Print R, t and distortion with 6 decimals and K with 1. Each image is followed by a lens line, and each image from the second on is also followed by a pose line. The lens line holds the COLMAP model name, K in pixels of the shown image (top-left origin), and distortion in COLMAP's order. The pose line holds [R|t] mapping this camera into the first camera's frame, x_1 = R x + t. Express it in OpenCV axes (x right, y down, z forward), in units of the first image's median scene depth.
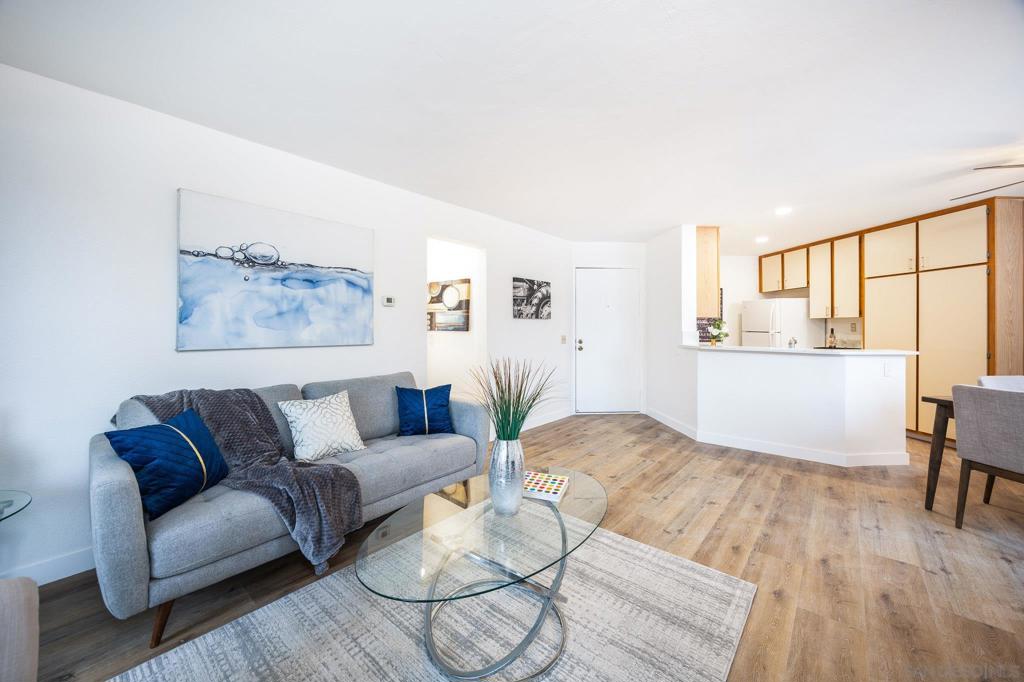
lens RADIAL K [[393.9, 0, 502.1], [0, 393.9, 327.6], [0, 0, 1]] dist [-0.004550, -0.000183]
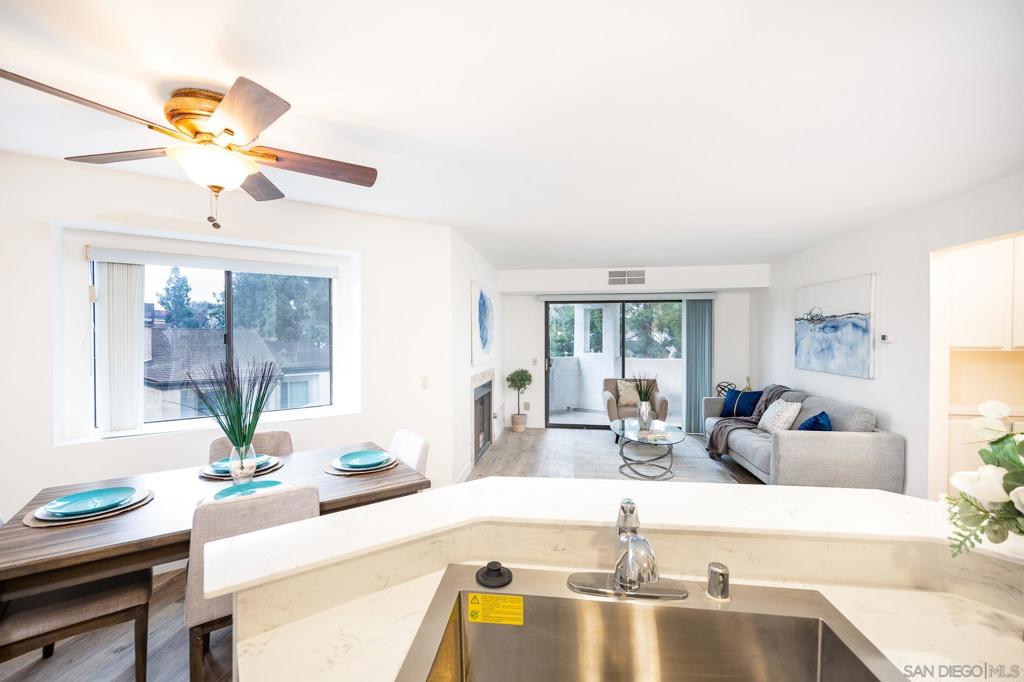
lens RADIAL K [[420.1, 0, 504.5], [0, 420.1, 341.3], [0, 0, 1]] dist [0.016349, 0.000058]
pose [[-0.852041, 0.007347, -0.523424, 0.862358], [0.000141, 0.999905, 0.013805, -0.058040], [0.523476, 0.011688, -0.851960, 1.098889]]
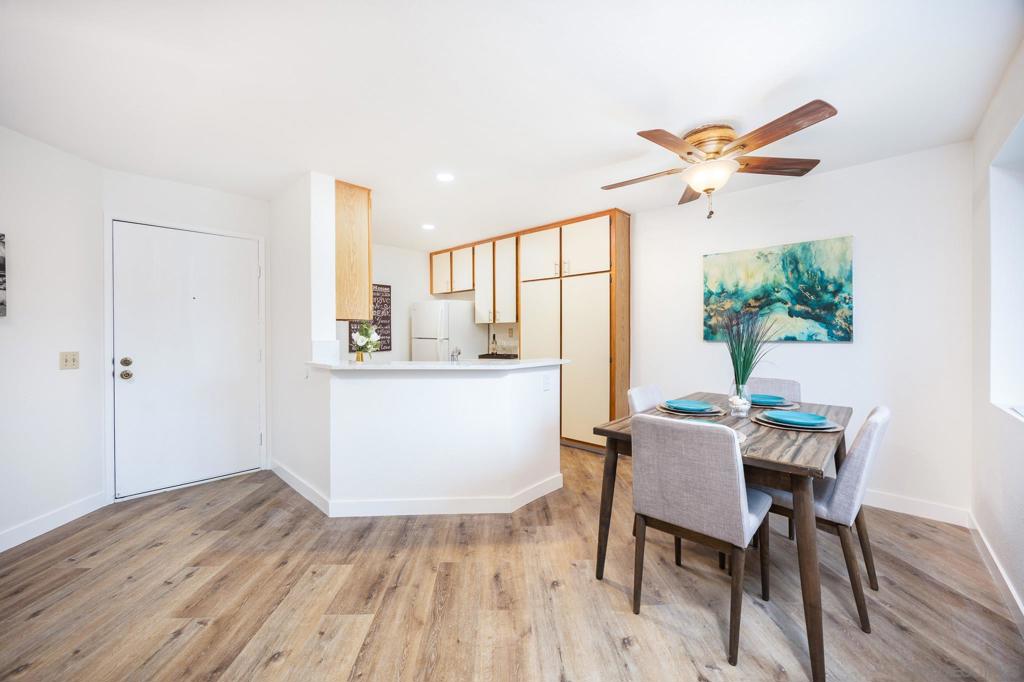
lens RADIAL K [[393.9, 0, 506.7], [0, 393.9, 332.1], [0, 0, 1]] dist [-0.004550, -0.000183]
pose [[0.740067, -0.001404, 0.672531, 0.290315], [0.004206, 0.999988, -0.002542, -0.000769], [-0.672520, 0.004710, 0.740064, 0.357169]]
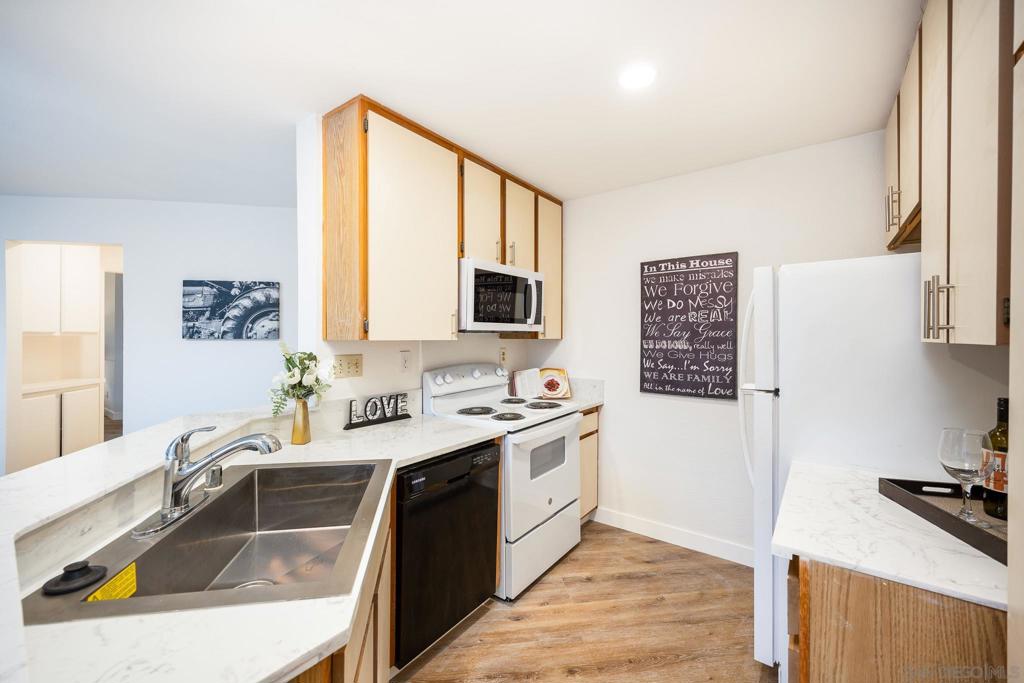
lens RADIAL K [[416.3, 0, 499.5], [0, 416.3, 337.4], [0, 0, 1]] dist [0.013196, -0.000087]
pose [[0.745921, 0.005842, -0.666009, 1.016498], [-0.005131, 0.999982, 0.003026, -0.034440], [0.666015, 0.001160, 0.745938, 0.884539]]
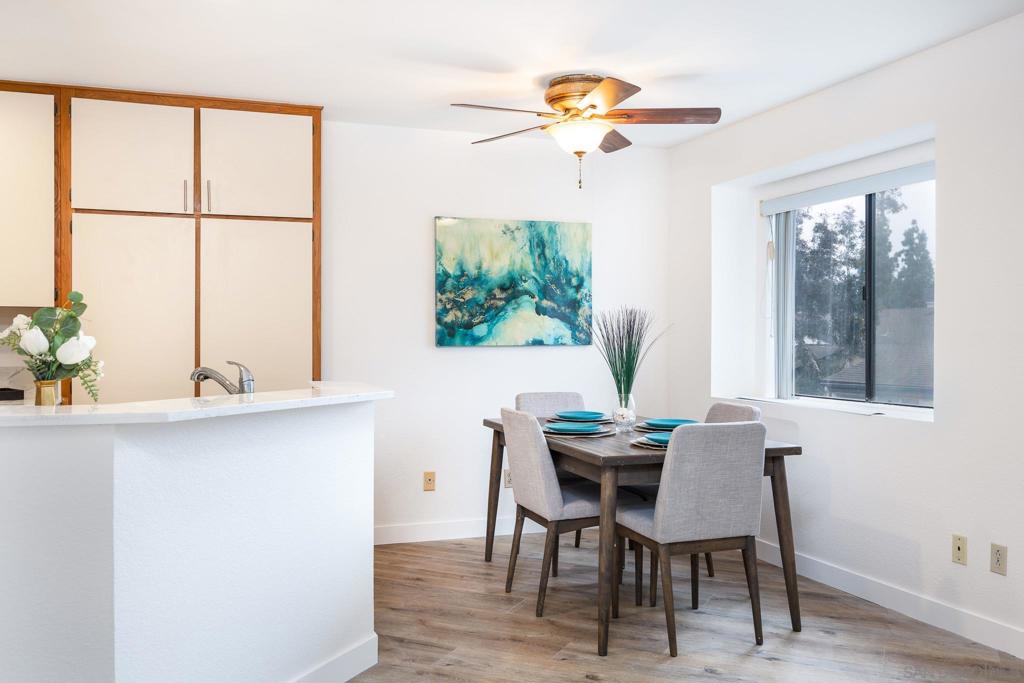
lens RADIAL K [[899.2, 0, 520.0], [0, 899.2, 334.1], [0, 0, 1]] dist [0.005206, -0.012875]
pose [[-0.272531, 0.001424, 0.962146, -0.081024], [0.000173, 0.999999, -0.001431, 0.001663], [-0.962147, -0.000224, -0.272531, 0.928910]]
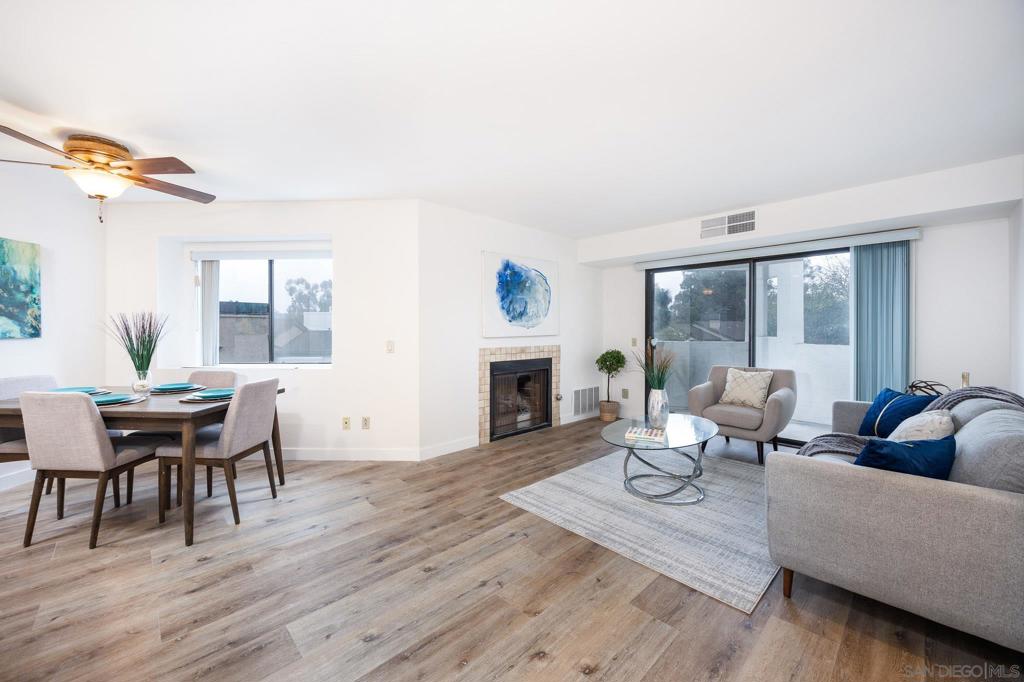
lens RADIAL K [[393.9, 0, 495.9], [0, 393.9, 326.5], [0, 0, 1]] dist [-0.004550, -0.000183]
pose [[-0.993281, 0.000454, 0.115727, 0.212209], [-0.000150, 0.999986, -0.005209, -0.001750], [-0.115727, -0.005192, -0.993267, 1.116747]]
